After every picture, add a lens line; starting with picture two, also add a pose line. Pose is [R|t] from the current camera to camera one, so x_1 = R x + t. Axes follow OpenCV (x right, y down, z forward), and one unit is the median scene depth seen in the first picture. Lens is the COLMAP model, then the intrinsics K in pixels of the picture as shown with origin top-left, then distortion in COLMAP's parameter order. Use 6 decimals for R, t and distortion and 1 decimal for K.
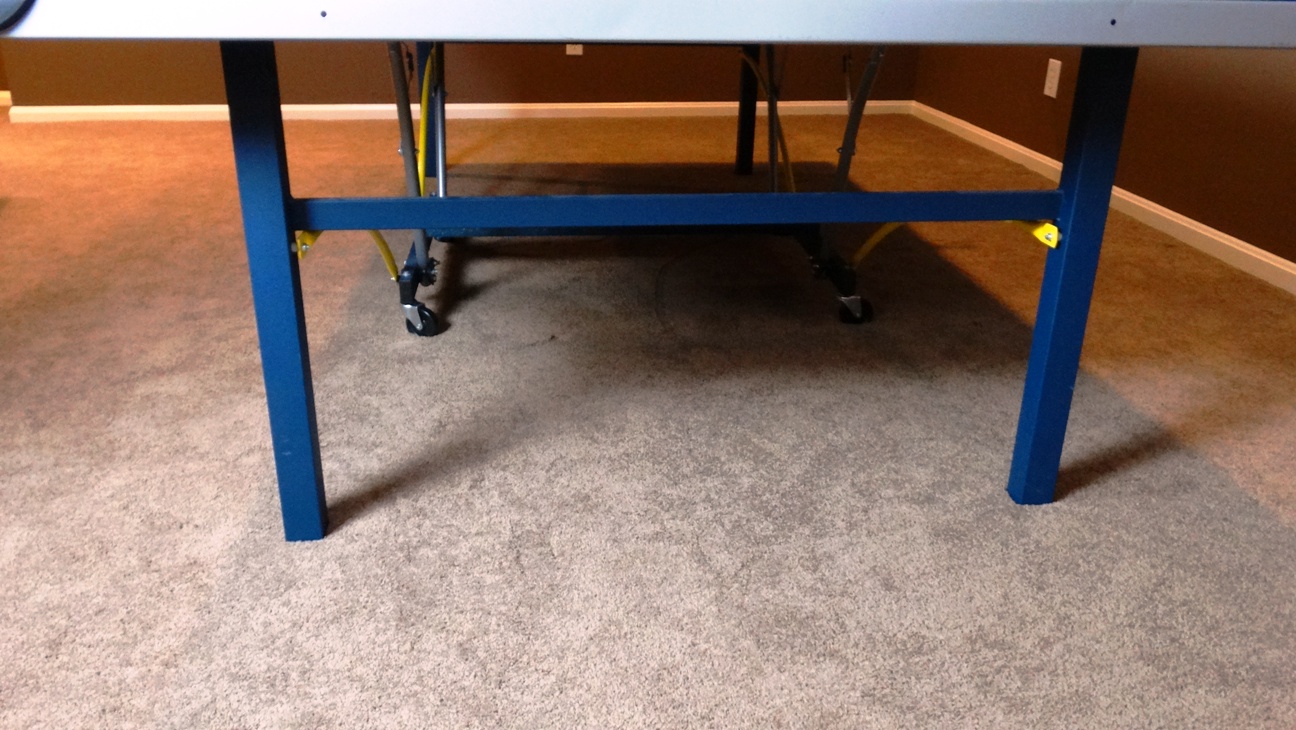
lens RADIAL K [[1077.1, 0, 649.7], [0, 1077.1, 365.0], [0, 0, 1]] dist [0.001066, -0.000019]
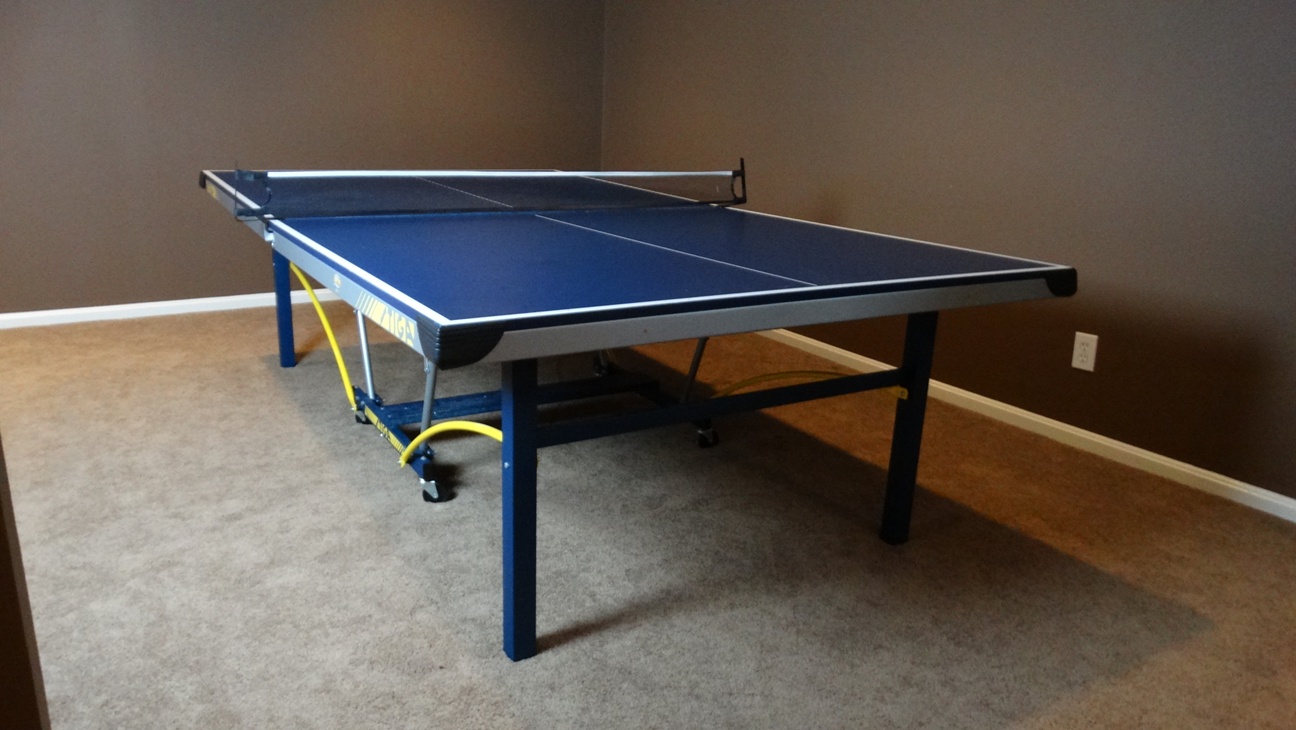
lens RADIAL K [[925.0, 0, 649.0], [0, 925.0, 368.6], [0, 0, 1]] dist [0.009972, 0.004180]
pose [[0.905545, -0.103535, 0.411424, -0.569672], [0.142597, 0.987623, -0.065320, -0.104342], [-0.399569, 0.117818, 0.909101, -0.216816]]
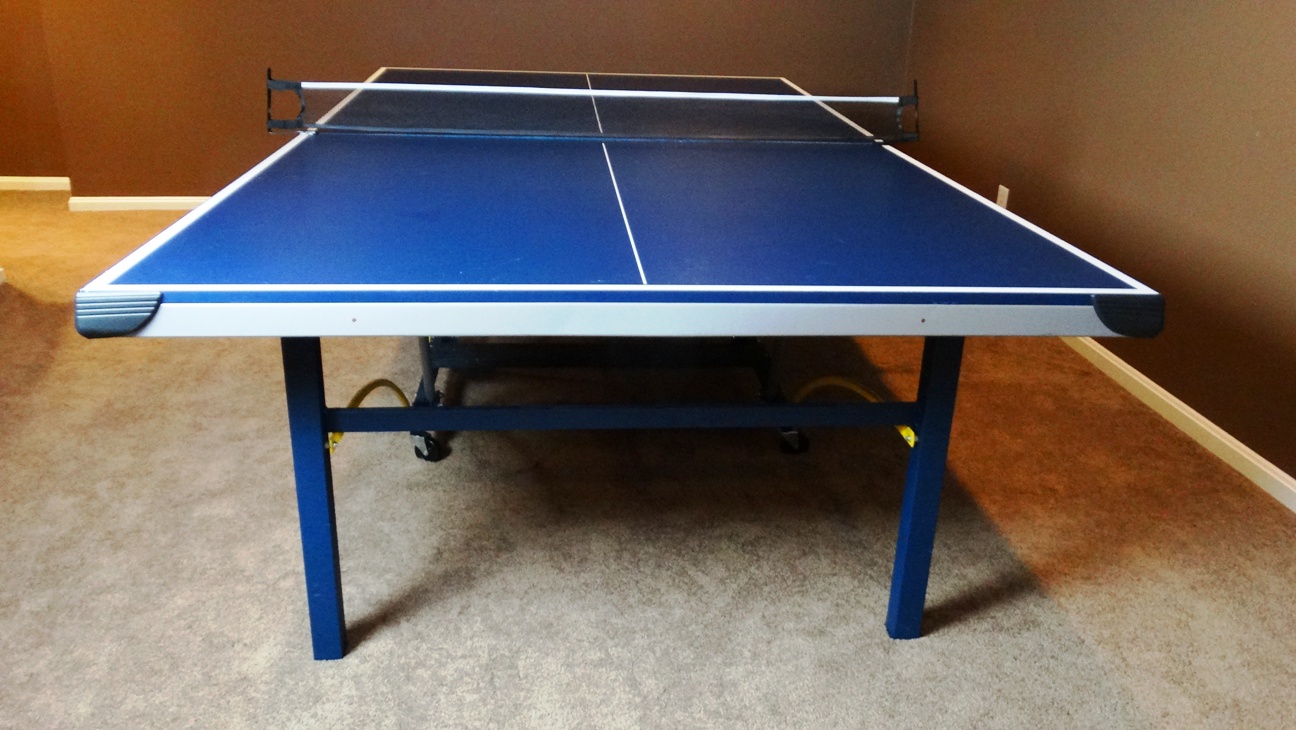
lens RADIAL K [[1077.1, 0, 648.1], [0, 1077.1, 364.6], [0, 0, 1]] dist [0.001066, -0.000019]
pose [[0.999640, 0.019890, -0.018011, 0.070486], [-0.020238, 0.999607, -0.019398, -0.153941], [0.017618, 0.019755, 0.999650, -0.259219]]
